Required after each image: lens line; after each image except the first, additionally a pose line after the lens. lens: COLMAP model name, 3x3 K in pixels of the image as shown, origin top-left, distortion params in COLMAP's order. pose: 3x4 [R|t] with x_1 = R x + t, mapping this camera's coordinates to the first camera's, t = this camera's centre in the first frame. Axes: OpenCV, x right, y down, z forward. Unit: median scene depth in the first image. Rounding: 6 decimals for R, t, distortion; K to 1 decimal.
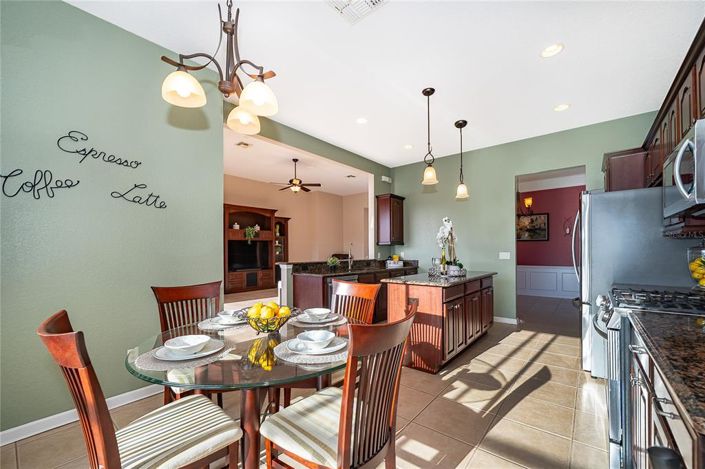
lens RADIAL K [[283.9, 0, 355.9], [0, 283.9, 248.7], [0, 0, 1]] dist [-0.000874, -0.000011]
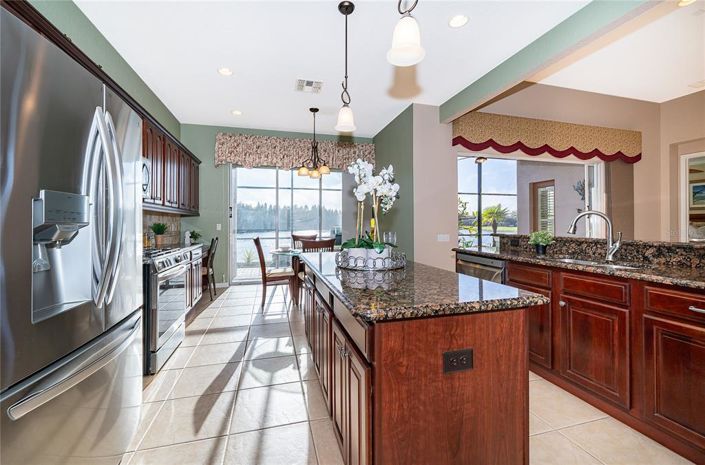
lens RADIAL K [[289.2, 0, 350.3], [0, 289.2, 225.1], [0, 0, 1]] dist [-0.002750, 0.000487]
pose [[-0.565309, 0.016840, -0.824707, 1.062082], [0.016148, 0.999826, 0.009347, 0.014762], [0.824721, -0.008034, -0.565483, 1.732883]]
